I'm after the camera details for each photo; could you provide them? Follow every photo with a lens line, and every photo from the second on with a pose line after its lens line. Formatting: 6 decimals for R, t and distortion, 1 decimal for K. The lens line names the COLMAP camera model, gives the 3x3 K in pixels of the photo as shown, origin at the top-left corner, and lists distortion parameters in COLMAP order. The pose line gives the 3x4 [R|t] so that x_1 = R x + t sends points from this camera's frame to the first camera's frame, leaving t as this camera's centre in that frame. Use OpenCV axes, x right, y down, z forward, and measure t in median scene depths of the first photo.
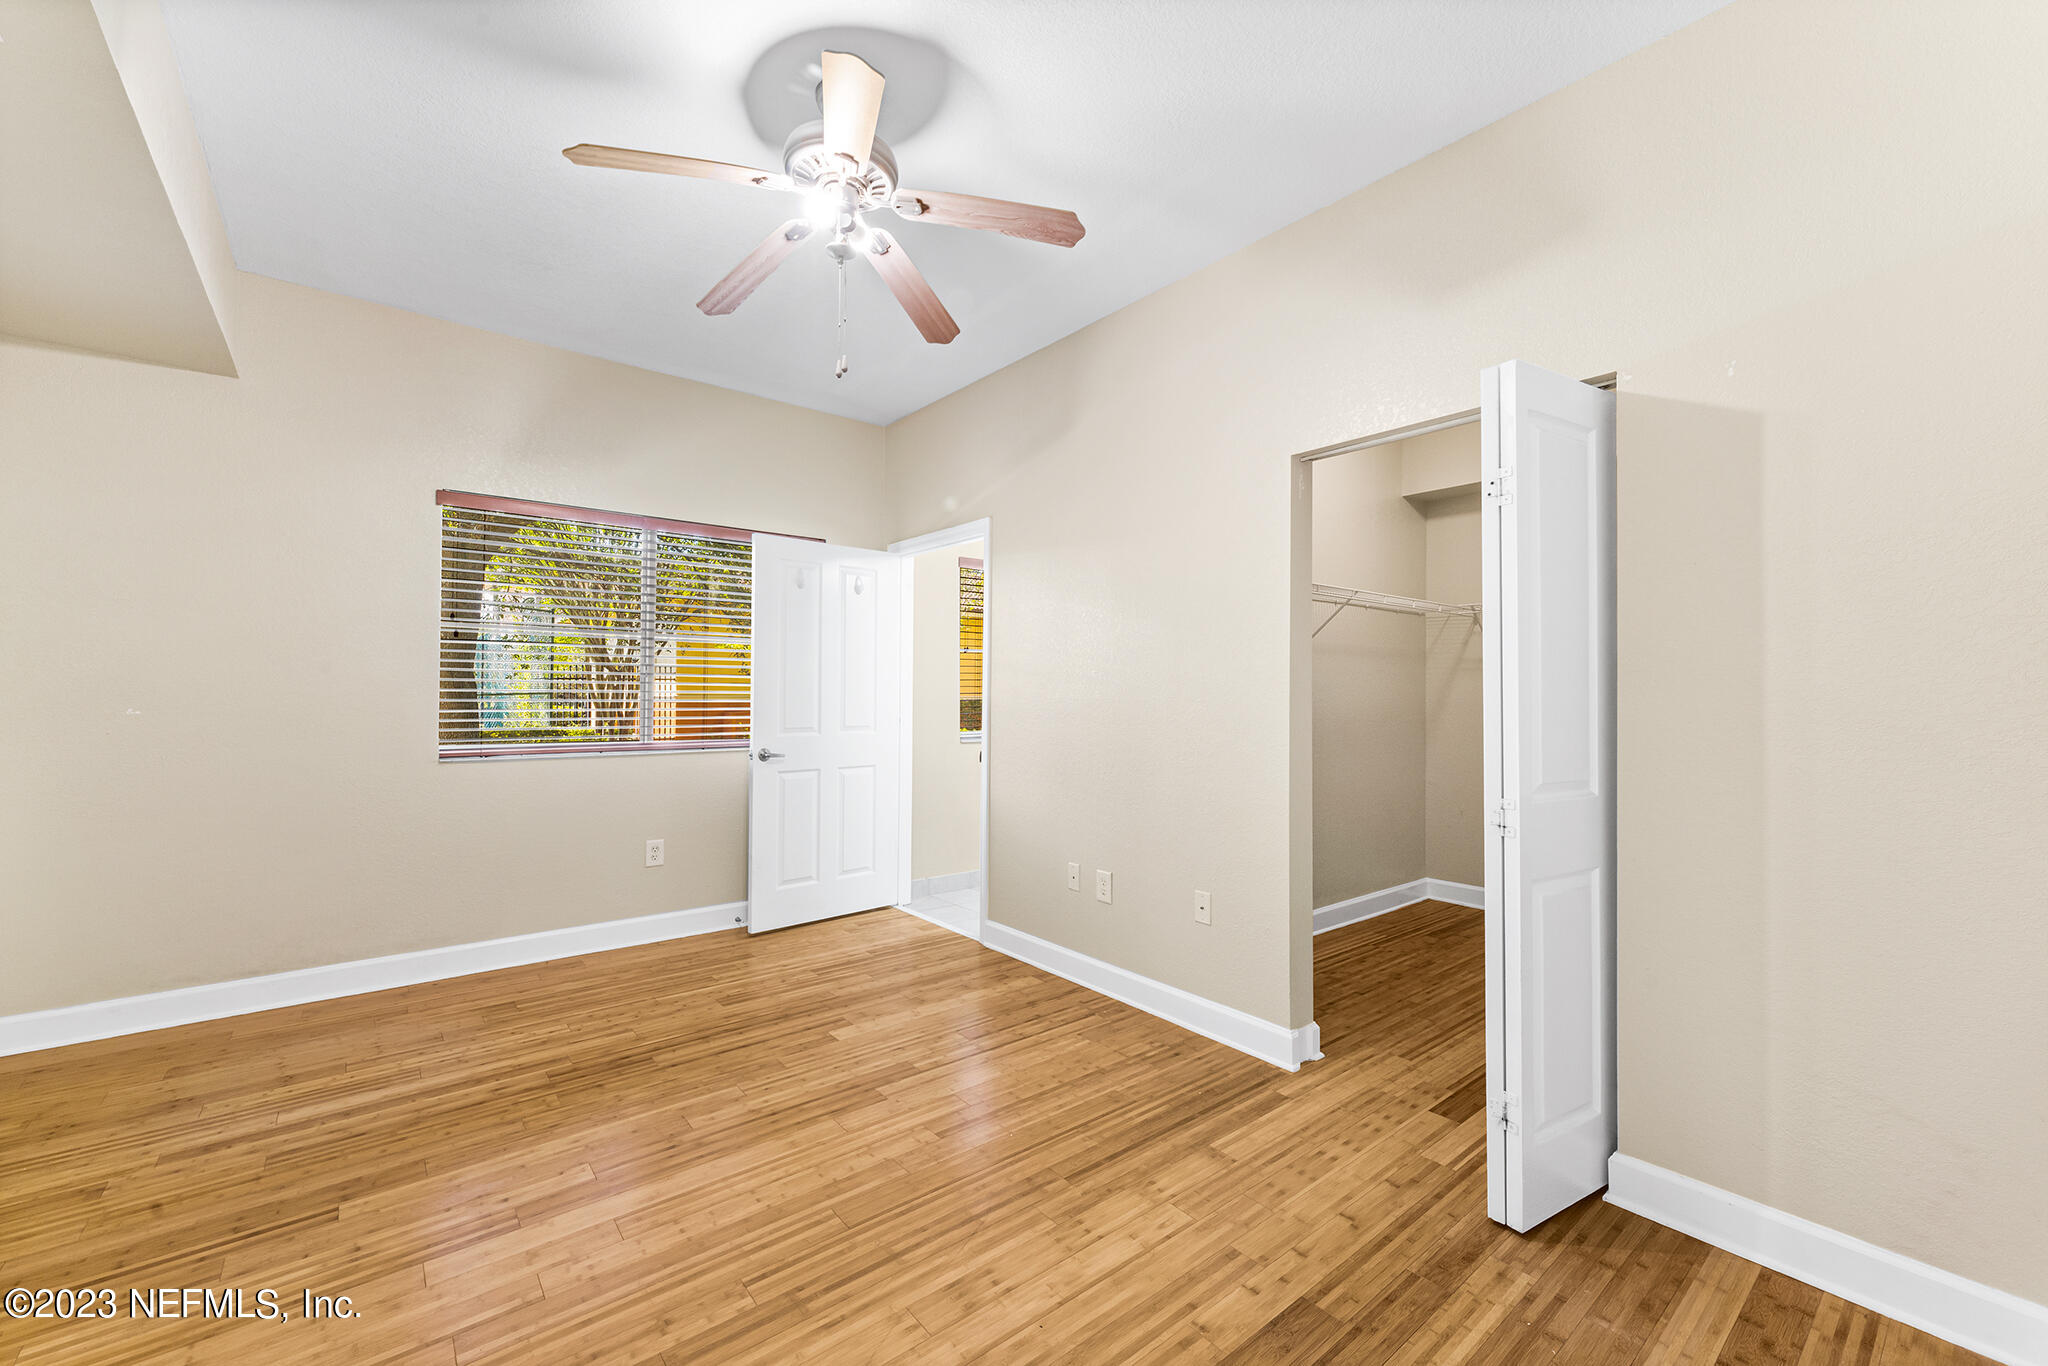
lens RADIAL K [[829.6, 0, 1034.6], [0, 829.6, 682.4], [0, 0, 1]] dist [0.004031, -0.000756]
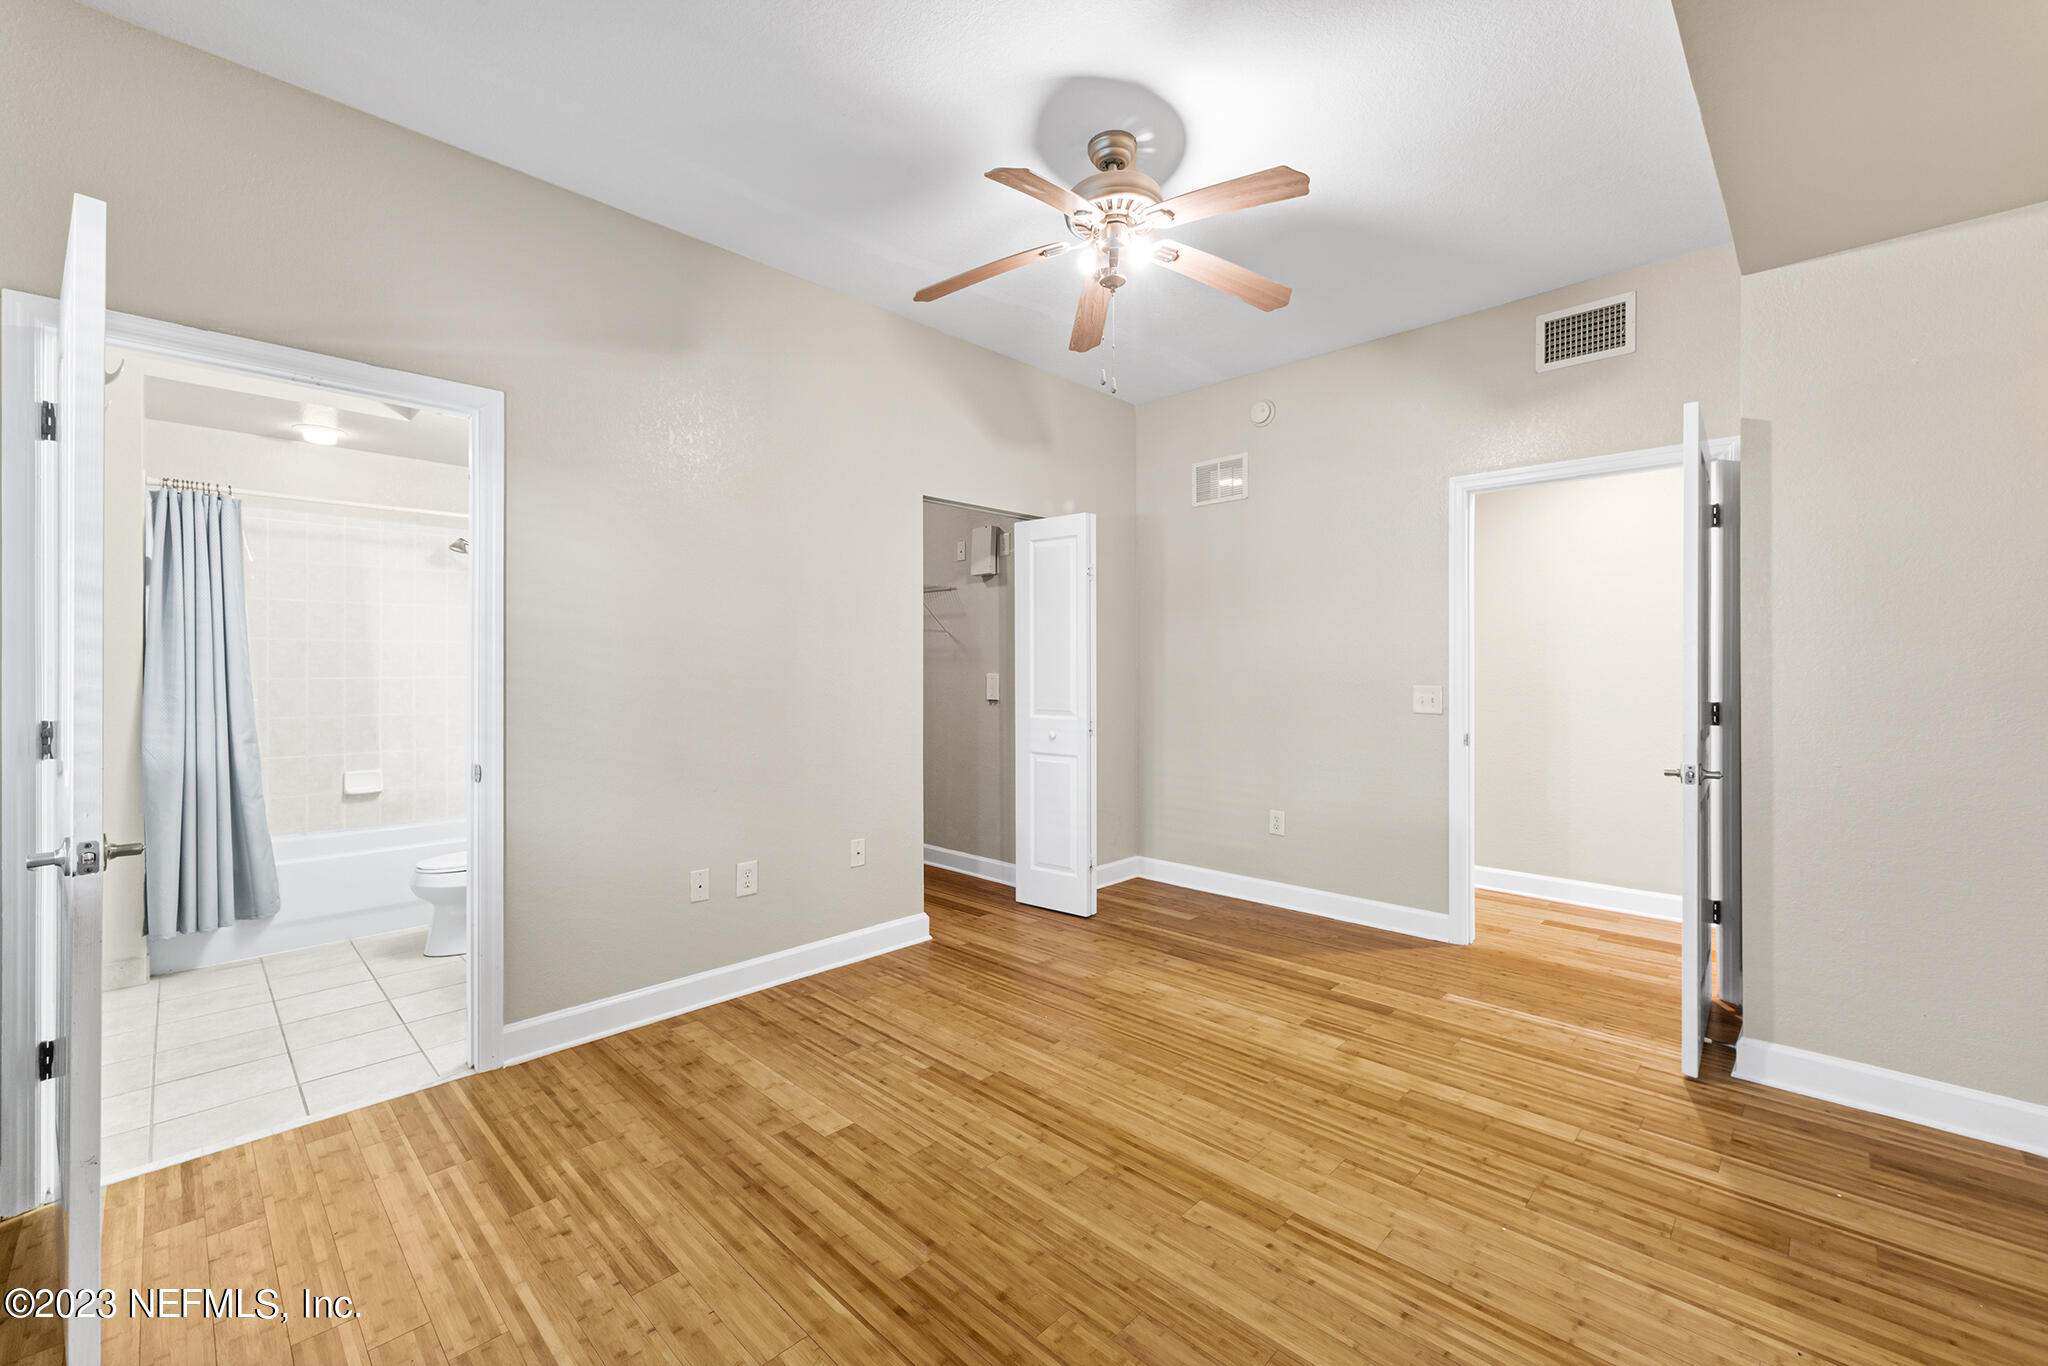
lens RADIAL K [[829.6, 0, 1017.4], [0, 829.6, 672.7], [0, 0, 1]] dist [0.004031, -0.000756]
pose [[-0.112556, -0.007576, 0.993616, -1.181776], [-0.013112, 0.999895, 0.006139, 0.007965], [-0.993559, -0.012337, -0.112644, 1.096544]]
